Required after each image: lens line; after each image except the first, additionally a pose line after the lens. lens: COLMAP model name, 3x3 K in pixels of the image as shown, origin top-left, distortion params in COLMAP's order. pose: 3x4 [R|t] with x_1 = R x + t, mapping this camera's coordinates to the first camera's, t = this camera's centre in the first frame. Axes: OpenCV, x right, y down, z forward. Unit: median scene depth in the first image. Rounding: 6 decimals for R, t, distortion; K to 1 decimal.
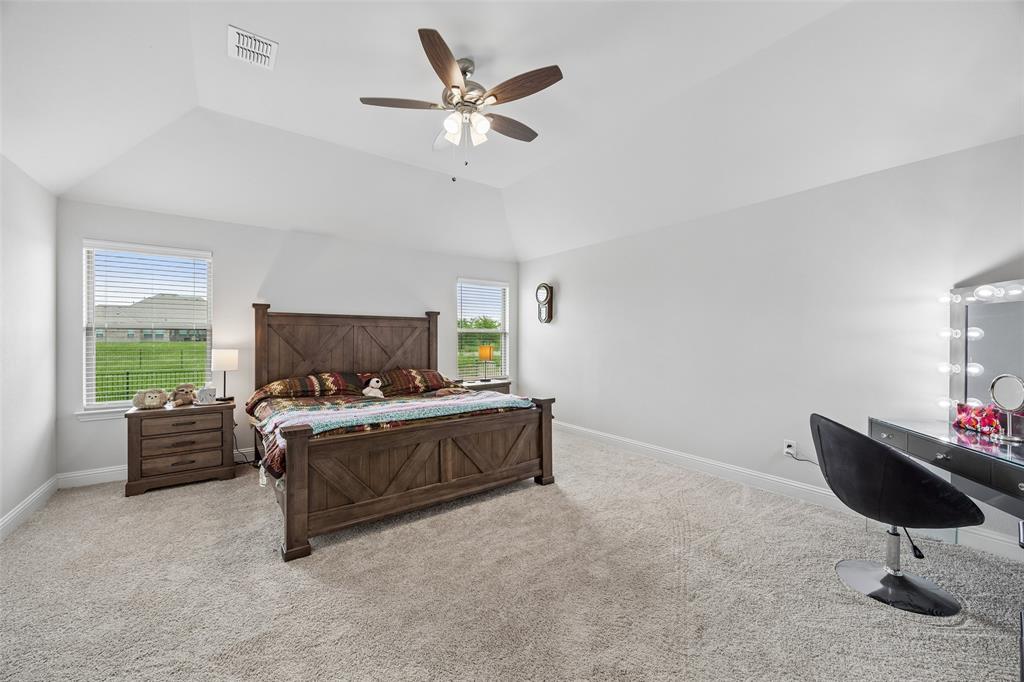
lens RADIAL K [[389.9, 0, 506.3], [0, 389.9, 340.5], [0, 0, 1]] dist [-0.003223, -0.000085]
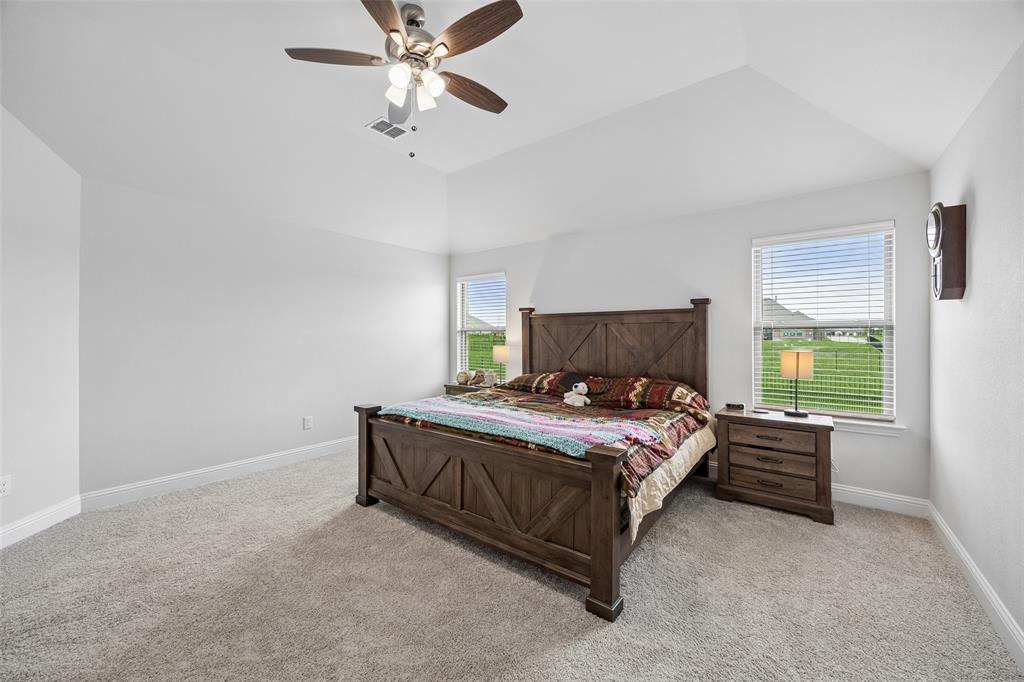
lens RADIAL K [[389.9, 0, 508.2], [0, 389.9, 336.9], [0, 0, 1]] dist [-0.003223, -0.000085]
pose [[0.279052, -0.000699, -0.960276, 0.466211], [-0.003484, 0.999992, -0.001740, -0.004936], [0.960270, 0.003831, 0.279048, 0.590693]]
